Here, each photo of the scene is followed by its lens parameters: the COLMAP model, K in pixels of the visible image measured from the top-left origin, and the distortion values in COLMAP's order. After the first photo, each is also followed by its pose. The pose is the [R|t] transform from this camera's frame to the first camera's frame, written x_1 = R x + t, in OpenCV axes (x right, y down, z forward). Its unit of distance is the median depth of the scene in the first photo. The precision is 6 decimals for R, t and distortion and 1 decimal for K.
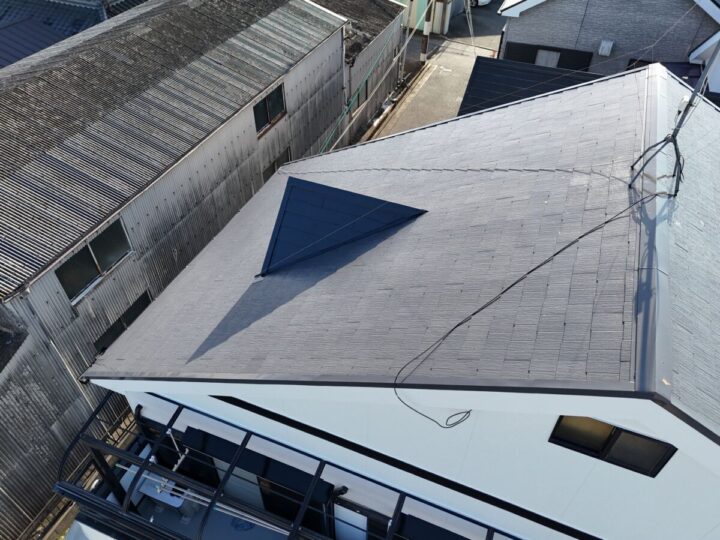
lens RADIAL K [[531.1, 0, 360.7], [0, 531.1, 270.9], [0, 0, 1]] dist [0.054997, -0.050378]
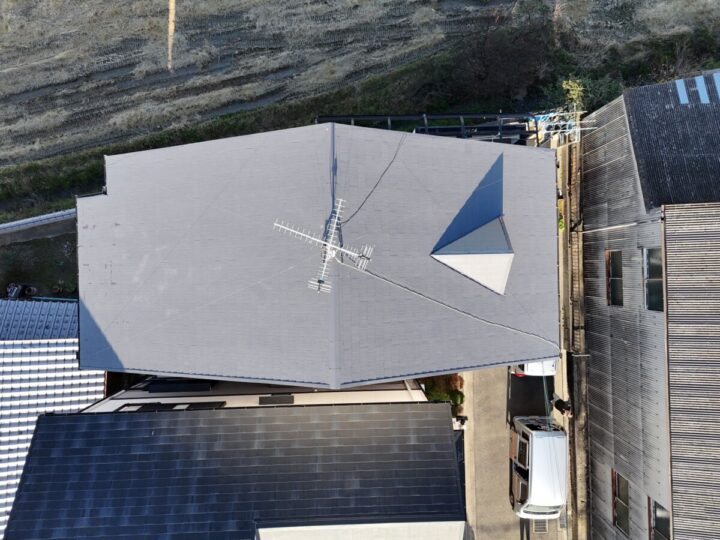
lens RADIAL K [[531.1, 0, 357.7], [0, 531.1, 269.4], [0, 0, 1]] dist [0.054997, -0.050378]
pose [[-0.919206, 0.392448, -0.032318, 0.252780], [-0.292380, -0.625234, 0.723600, -0.802922], [0.263770, 0.674587, 0.689463, -0.181245]]
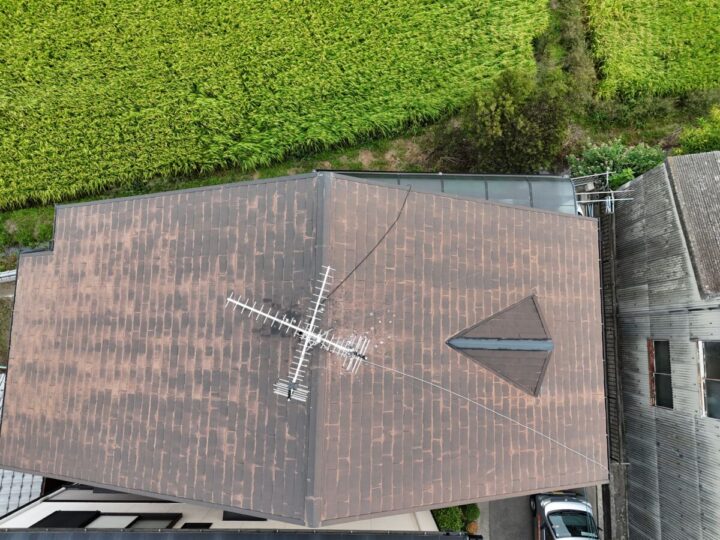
lens RADIAL K [[531.1, 0, 359.1], [0, 531.1, 270.5], [0, 0, 1]] dist [0.054997, -0.050378]
pose [[-0.934706, 0.347901, -0.072725, 0.221747], [-0.263589, -0.541275, 0.798462, -0.623429], [0.238421, 0.765498, 0.597636, -0.043078]]
